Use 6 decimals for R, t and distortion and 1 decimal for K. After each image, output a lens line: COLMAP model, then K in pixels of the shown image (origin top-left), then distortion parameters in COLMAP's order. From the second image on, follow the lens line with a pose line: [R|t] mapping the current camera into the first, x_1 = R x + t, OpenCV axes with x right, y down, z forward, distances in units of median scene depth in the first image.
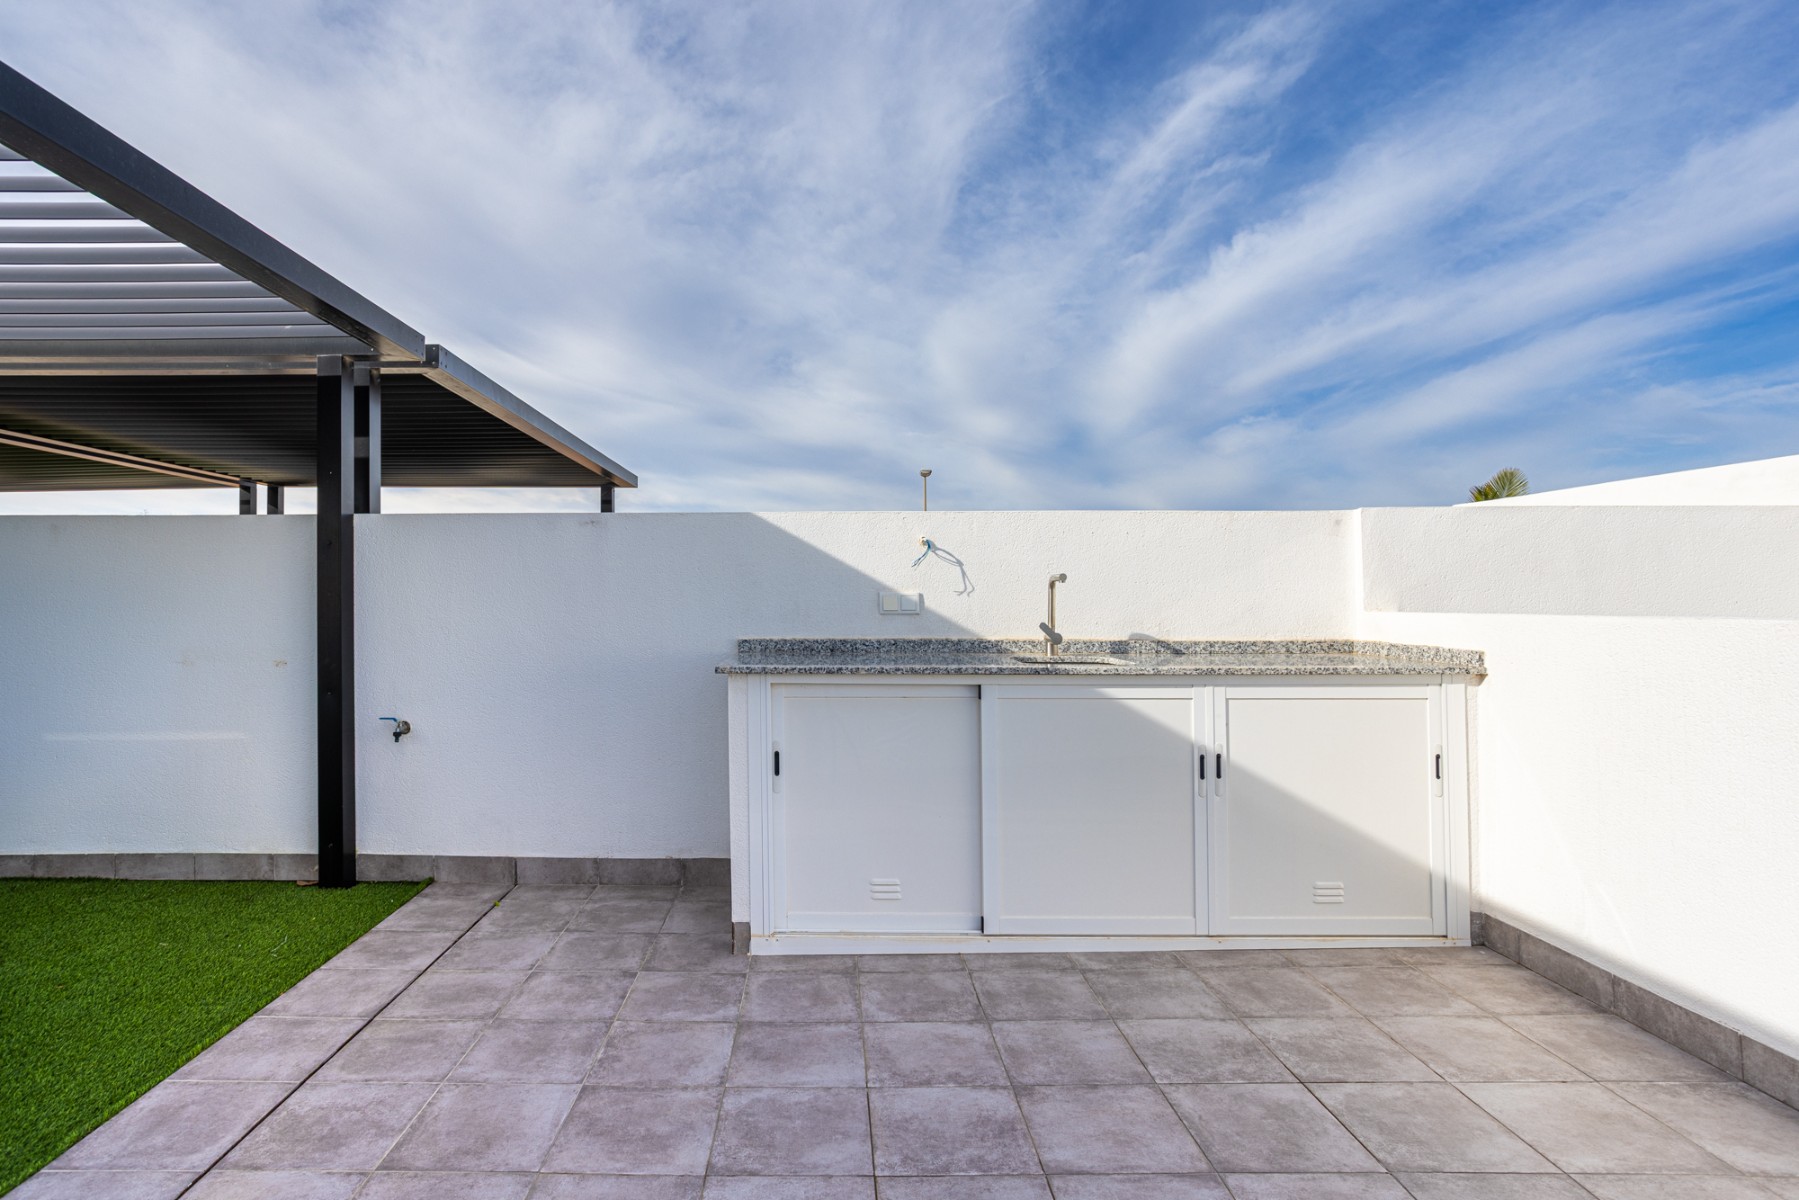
lens RADIAL K [[877.7, 0, 887.4], [0, 877.7, 586.1], [0, 0, 1]] dist [-0.026987, 0.014146]
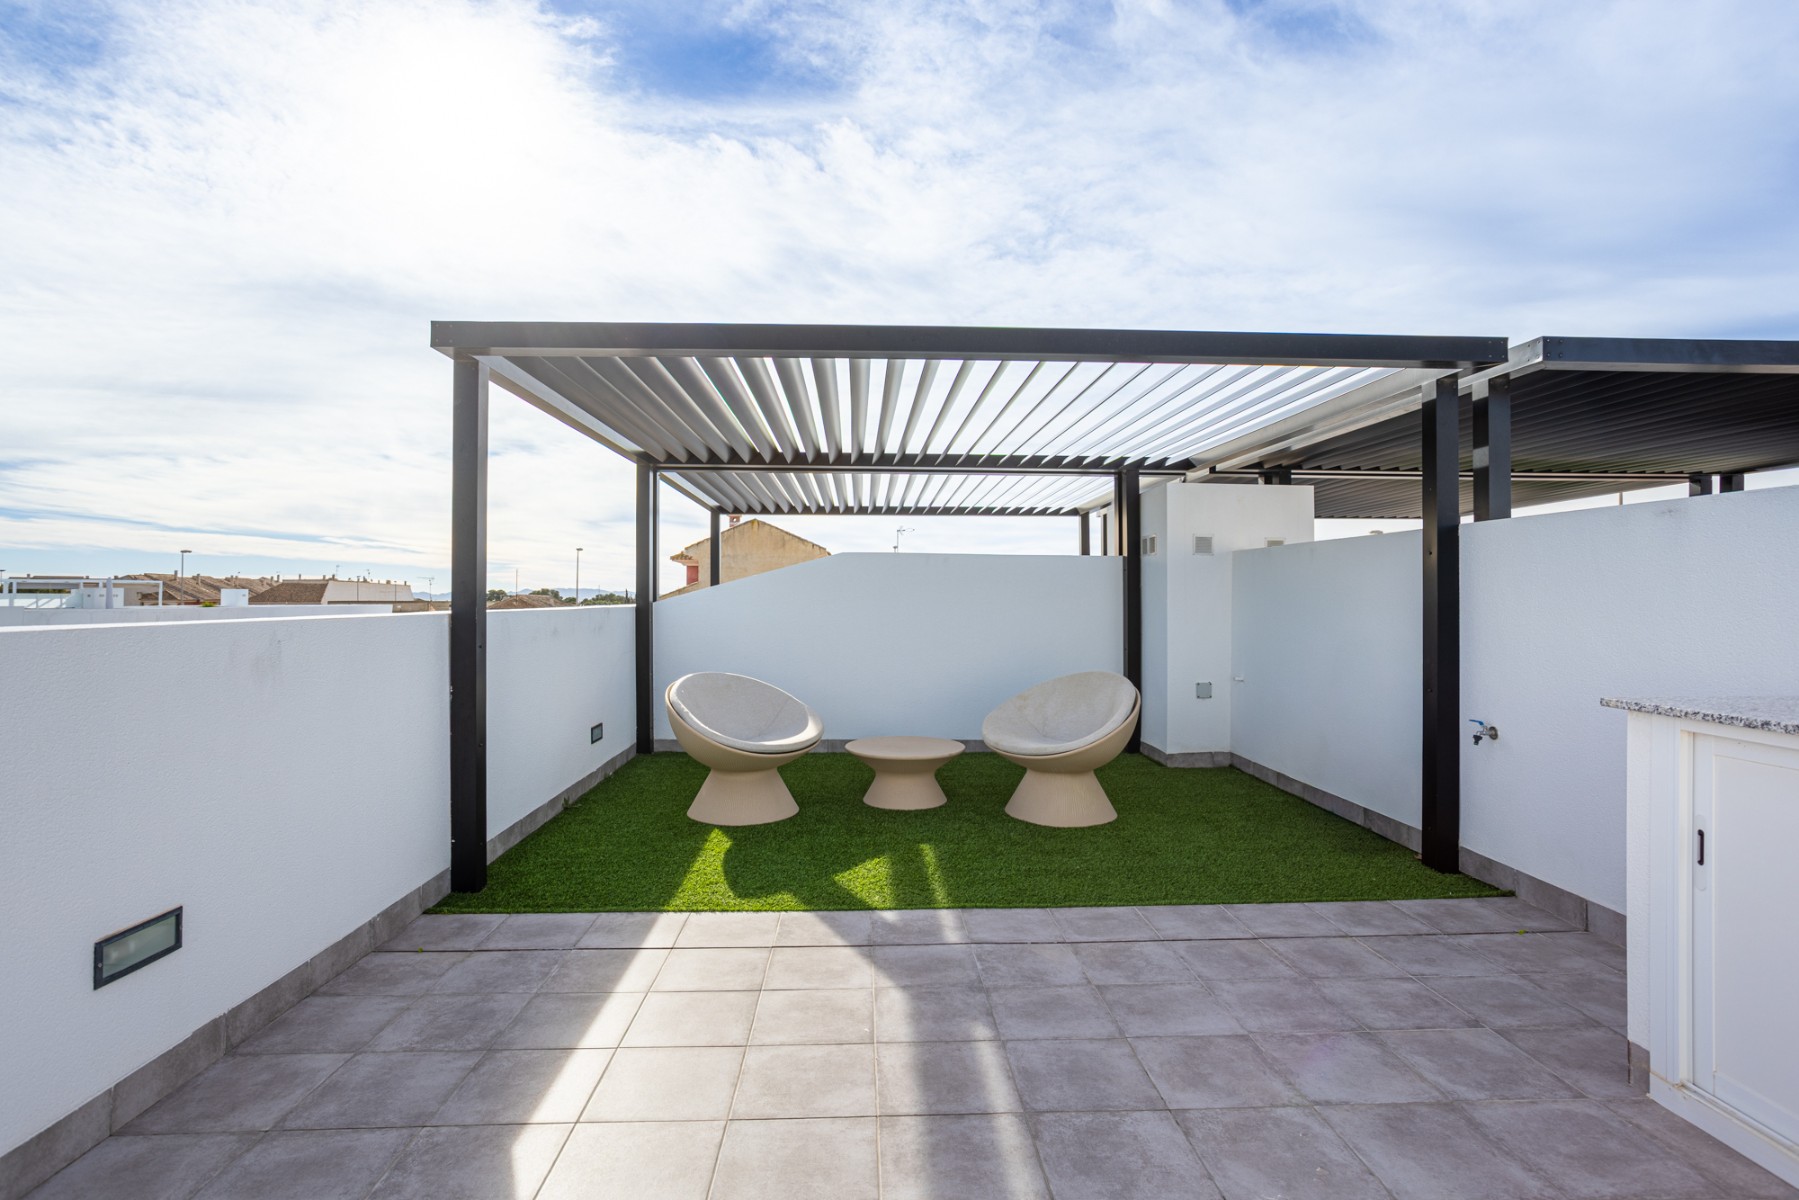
lens RADIAL K [[877.7, 0, 887.4], [0, 877.7, 586.1], [0, 0, 1]] dist [-0.026987, 0.014146]
pose [[0.052665, -0.014093, -0.998513, 0.515415], [0.016025, 0.999784, -0.013266, -0.006213], [0.998484, -0.015303, 0.052880, 0.314222]]
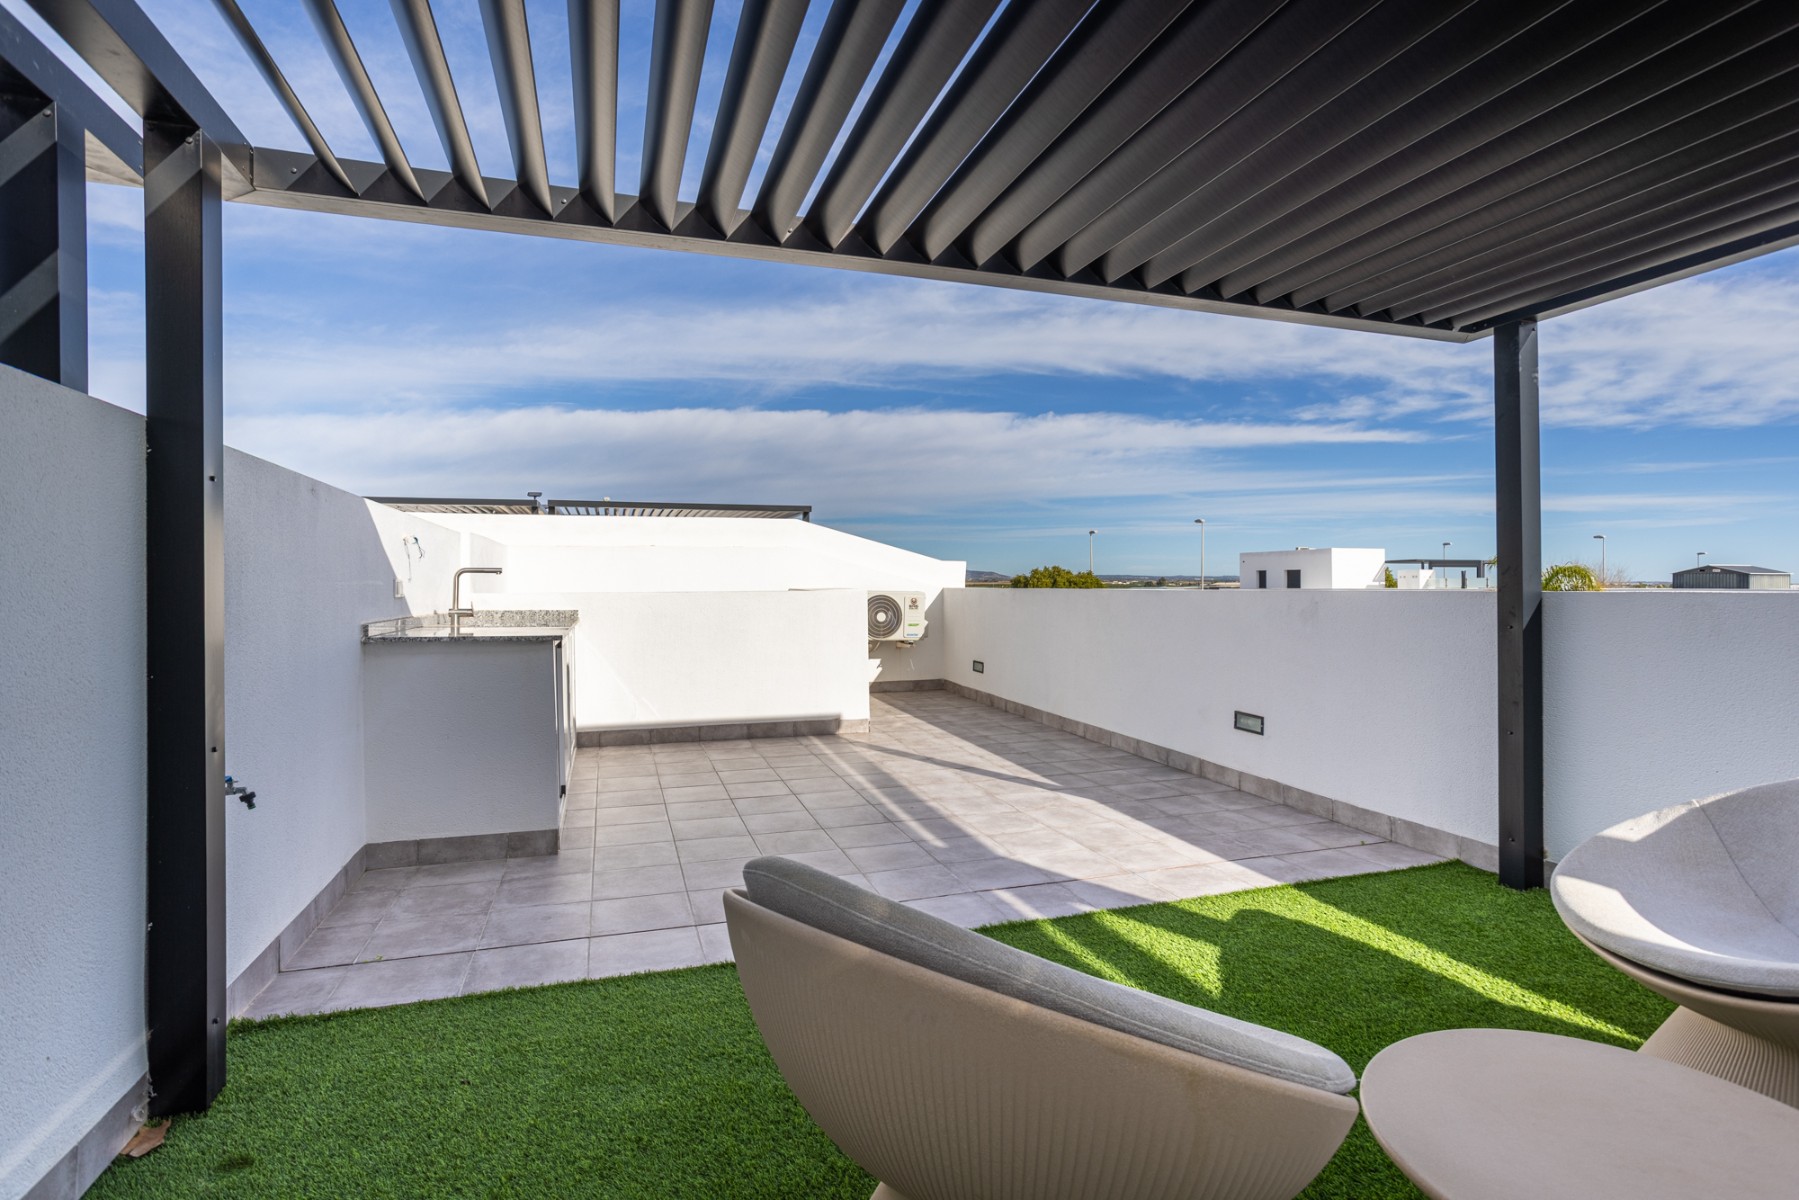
lens RADIAL K [[909.9, 0, 886.6], [0, 909.9, 596.6], [0, 0, 1]] dist [-0.000703, 0.000226]
pose [[-0.306705, -0.007429, 0.951776, -1.527243], [-0.028991, 0.999578, -0.001540, 0.035392], [-0.951363, -0.028065, -0.306791, 0.928501]]
